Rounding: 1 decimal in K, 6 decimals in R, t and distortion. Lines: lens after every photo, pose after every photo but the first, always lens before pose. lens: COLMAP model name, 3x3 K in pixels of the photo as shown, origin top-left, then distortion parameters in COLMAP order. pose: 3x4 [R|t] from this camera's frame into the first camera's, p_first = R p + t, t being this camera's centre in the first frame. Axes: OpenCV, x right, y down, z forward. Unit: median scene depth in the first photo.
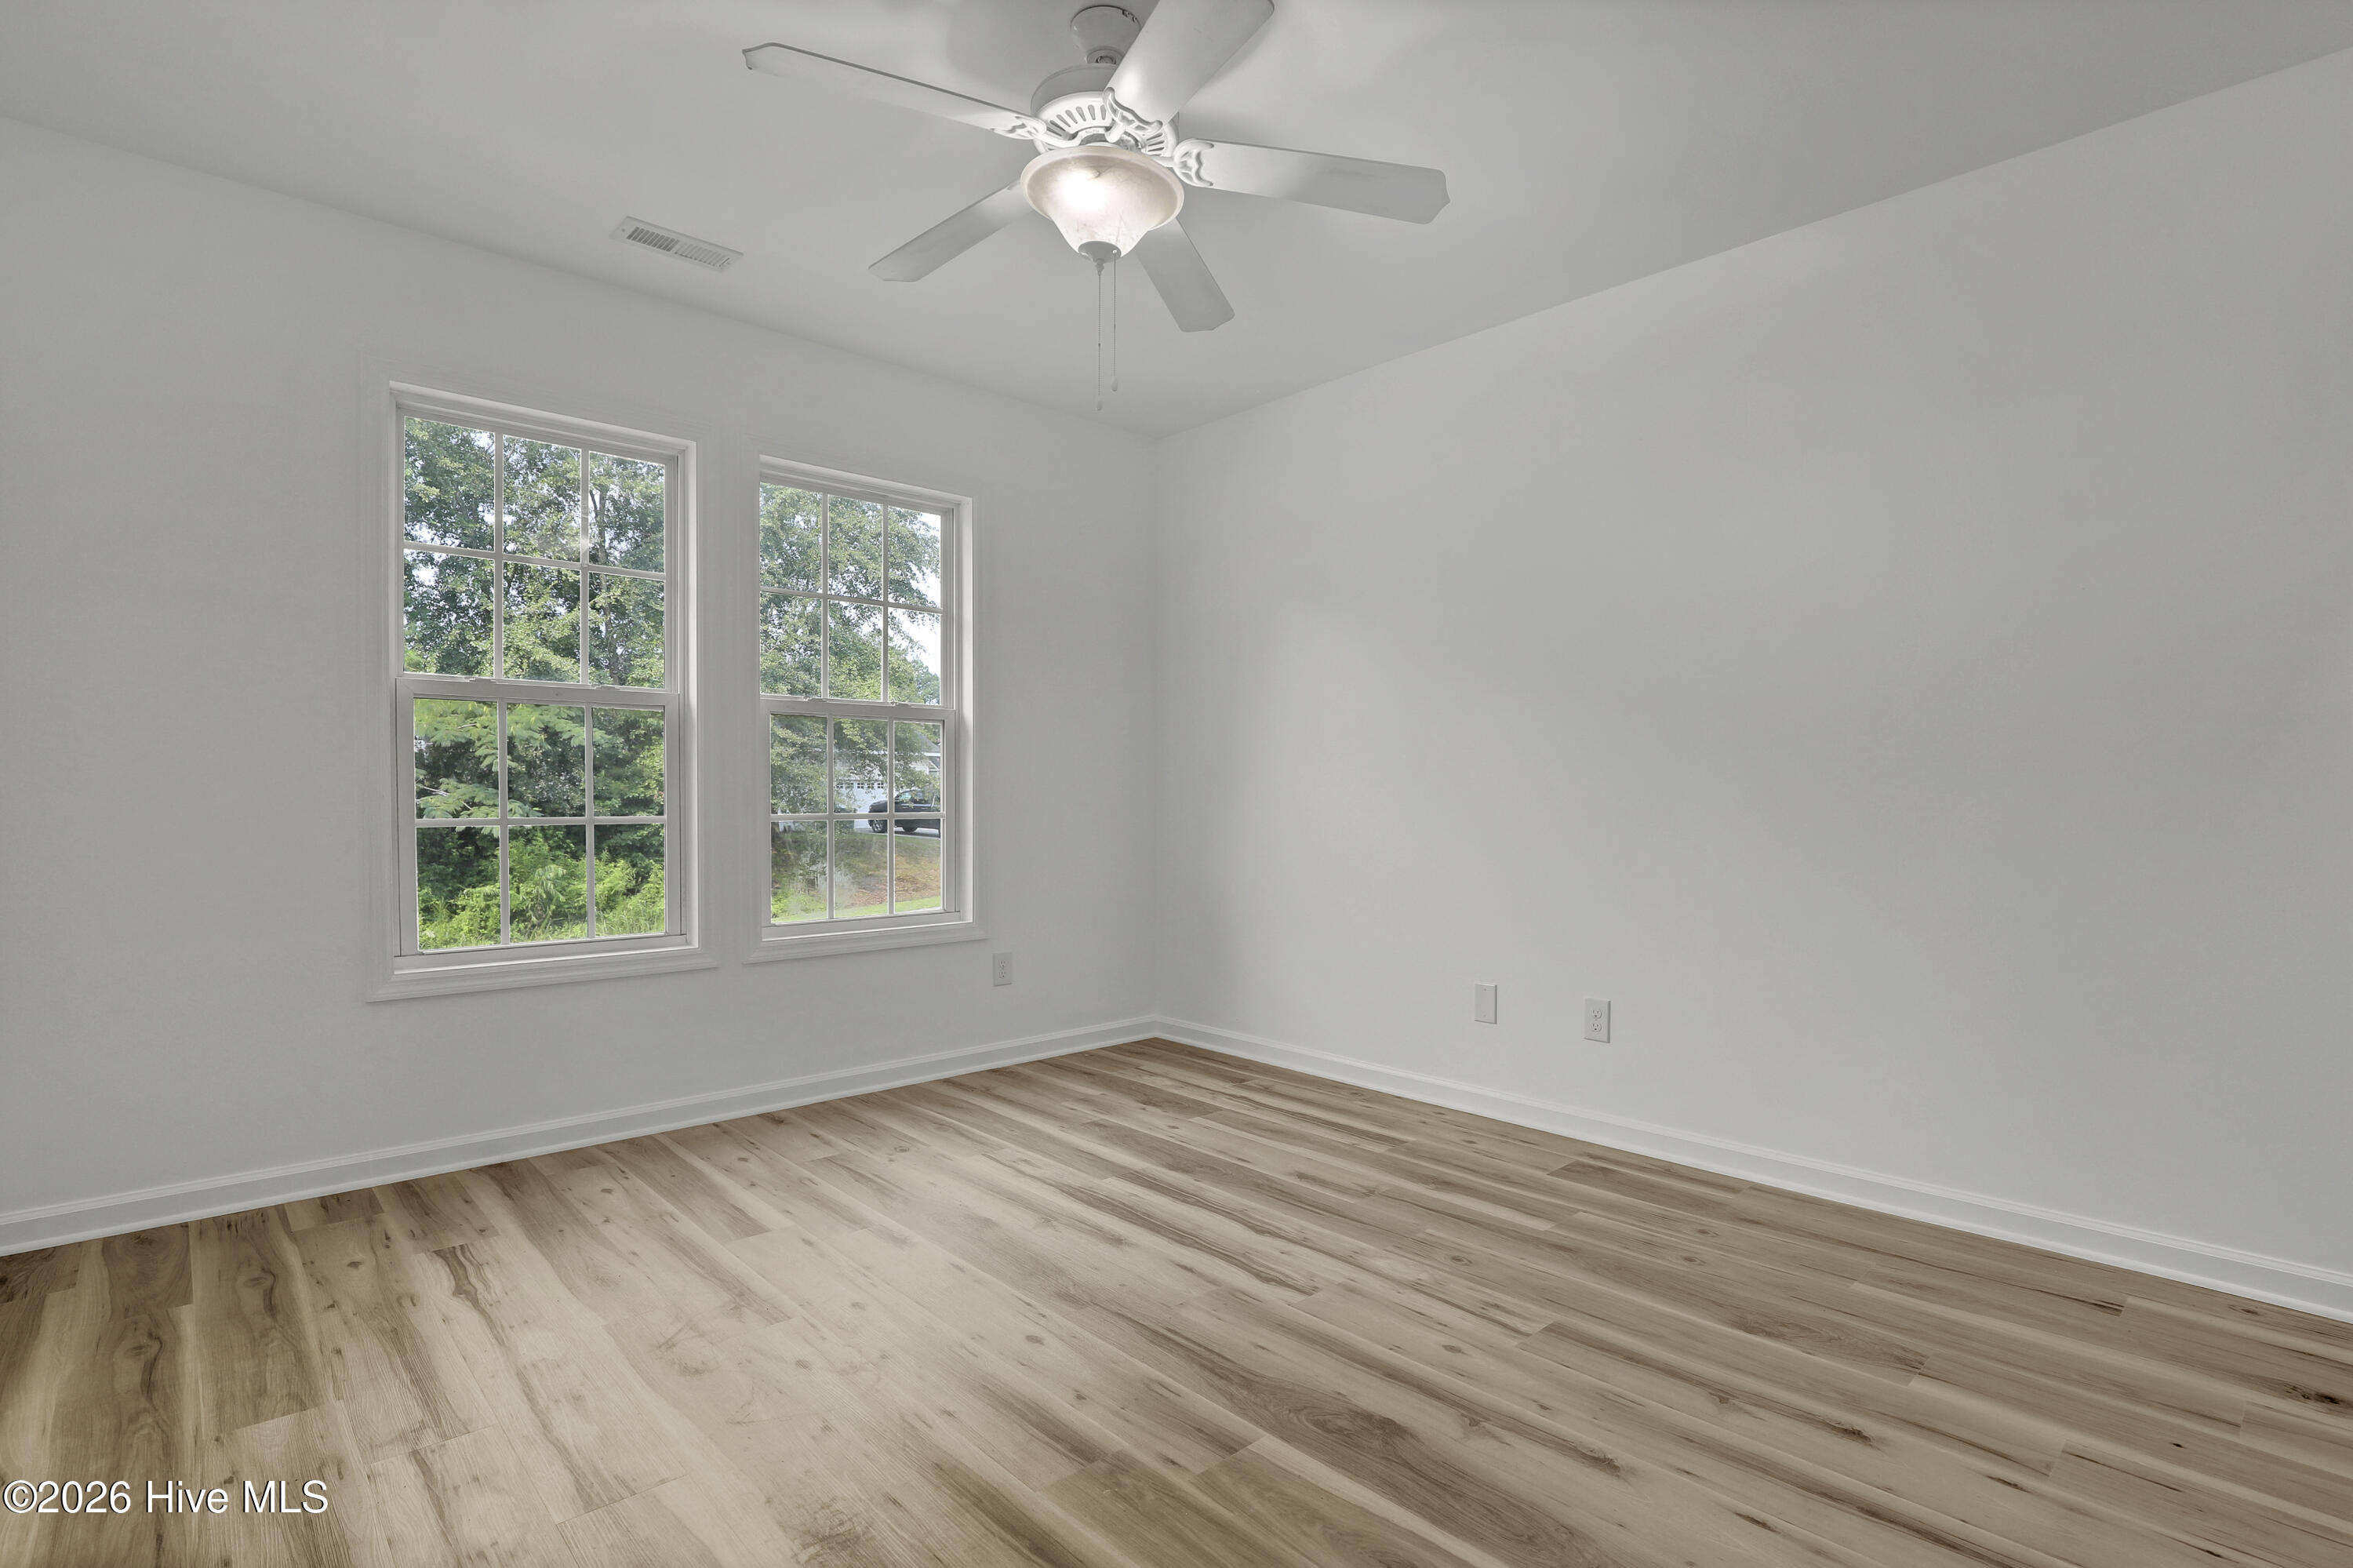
lens RADIAL K [[1140.7, 0, 1178.3], [0, 1140.7, 794.7], [0, 0, 1]] dist [-0.025378, -0.000802]
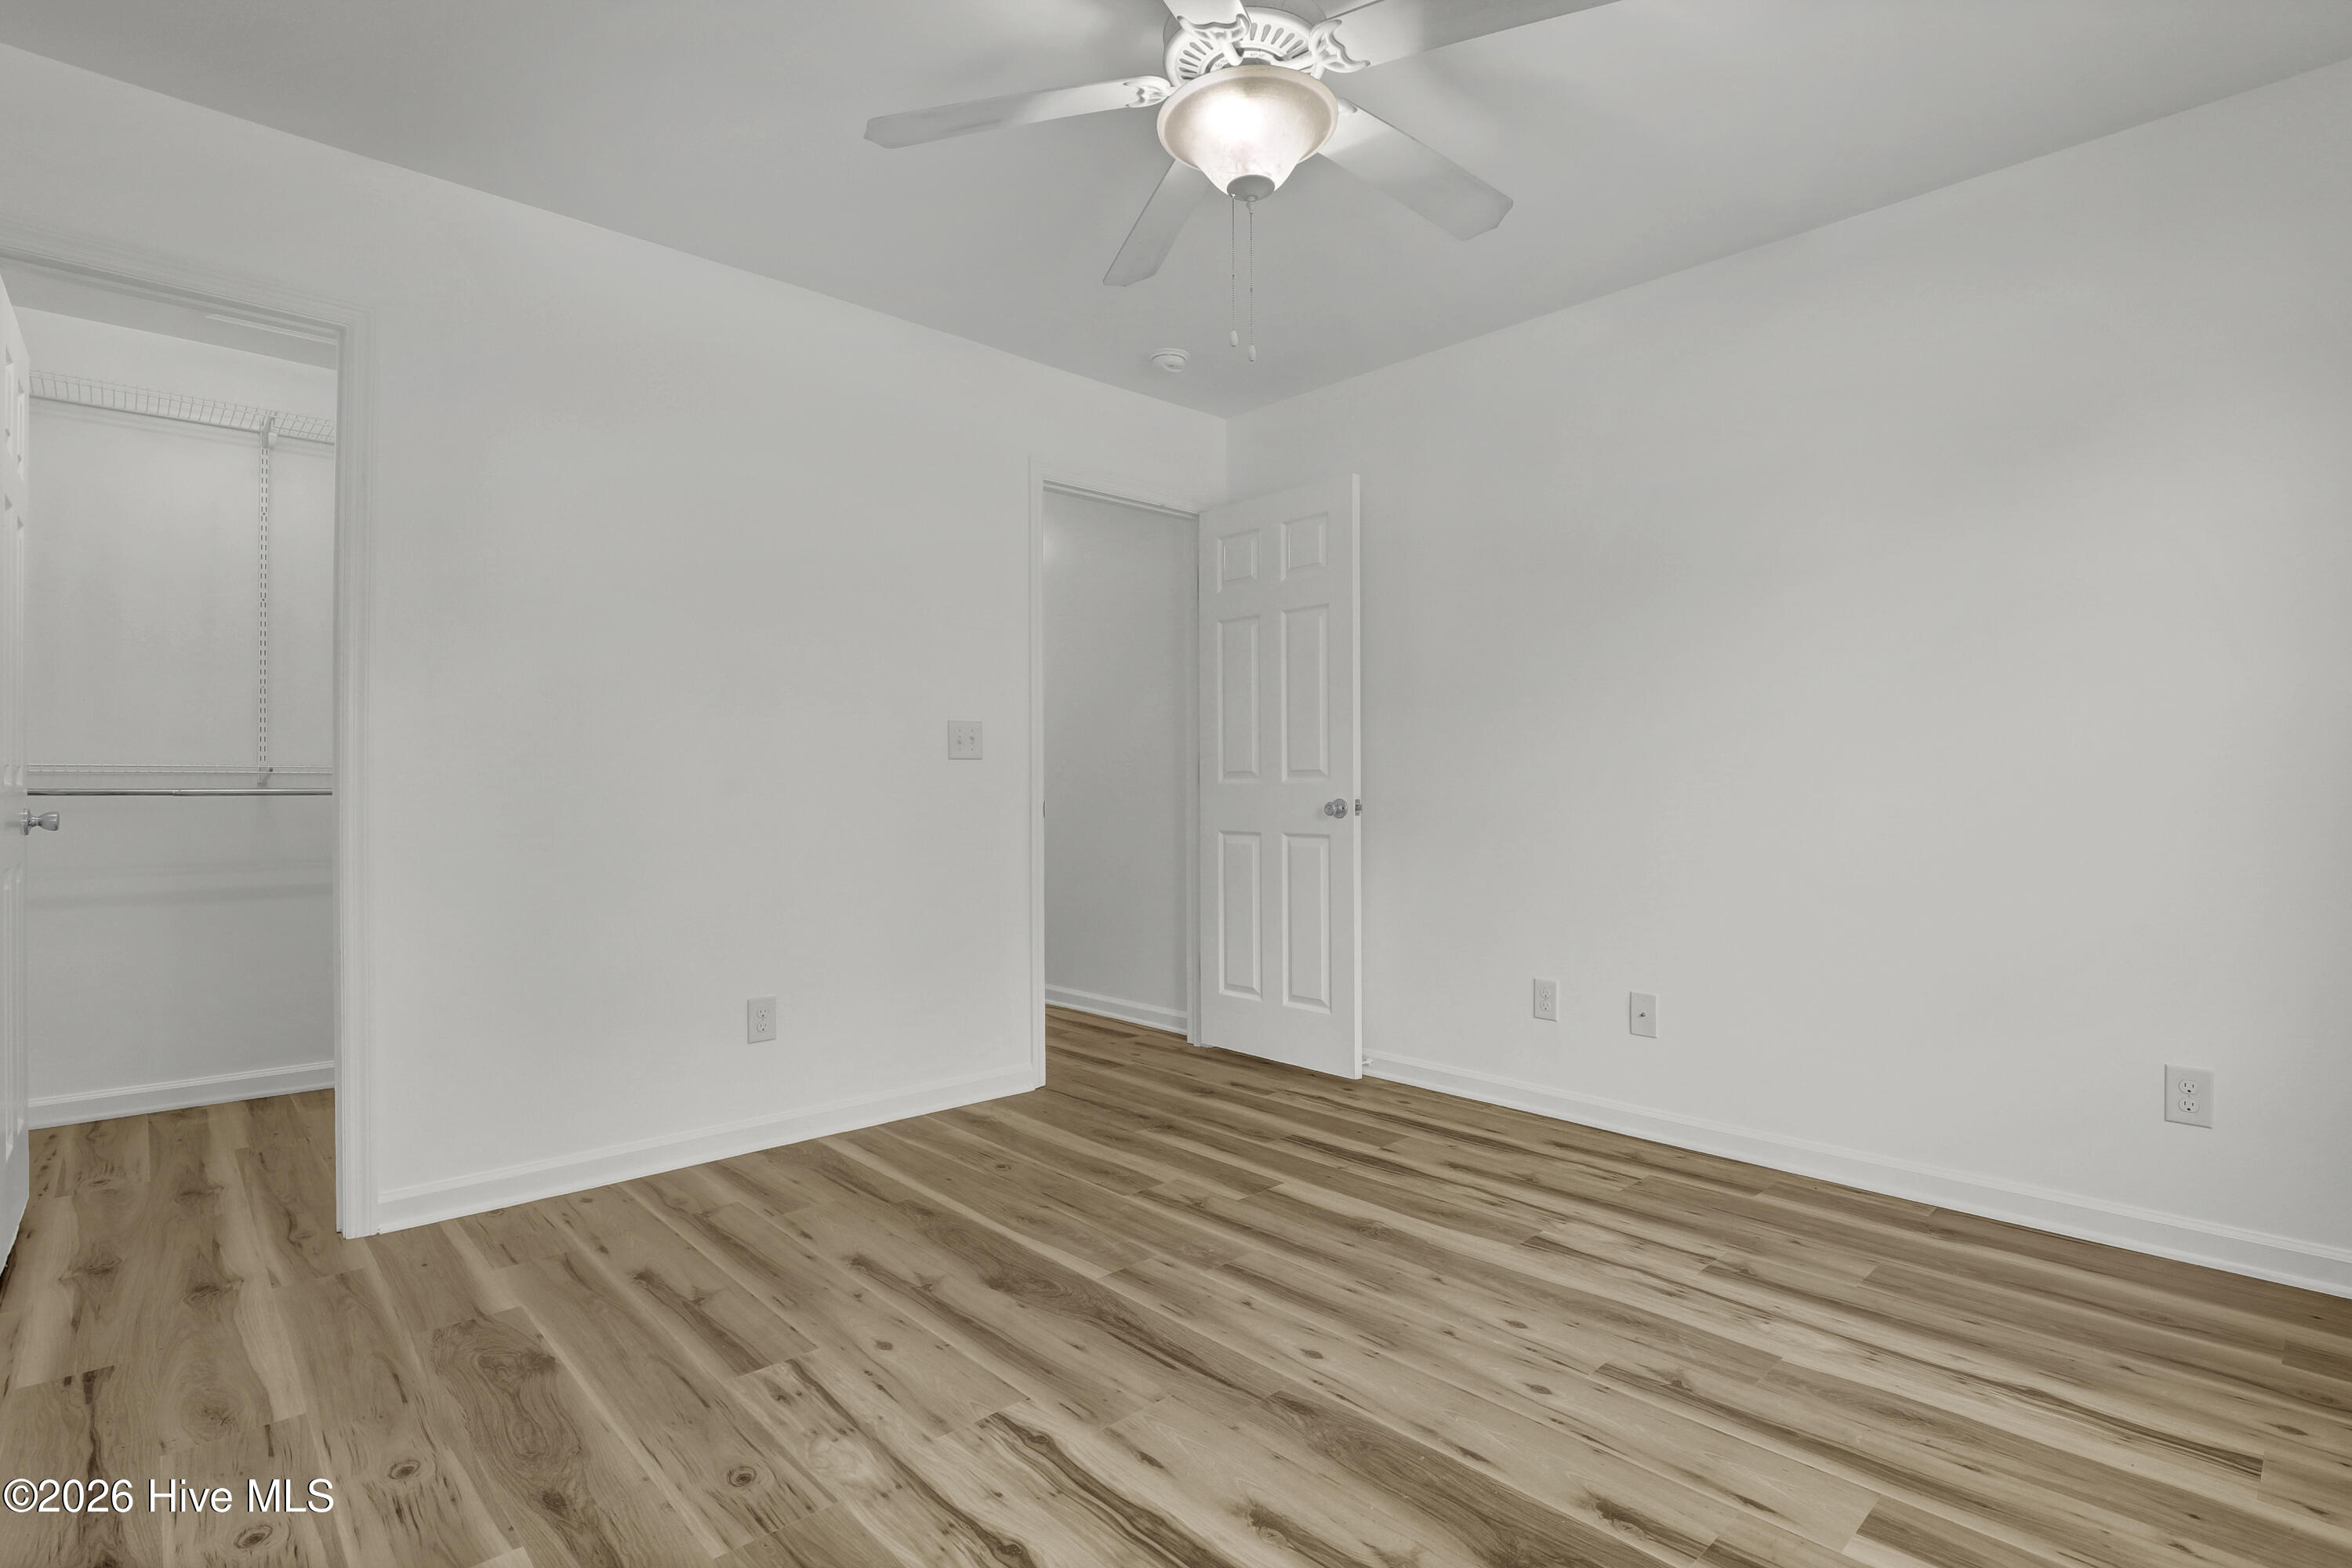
lens RADIAL K [[1140.2, 0, 1186.4], [0, 1140.2, 788.0], [0, 0, 1]] dist [-0.025378, -0.000802]
pose [[-0.999877, -0.000635, -0.015698, -0.005091], [-0.000657, 0.999999, 0.001425, 0.000827], [0.015697, 0.001435, -0.999876, 1.954710]]
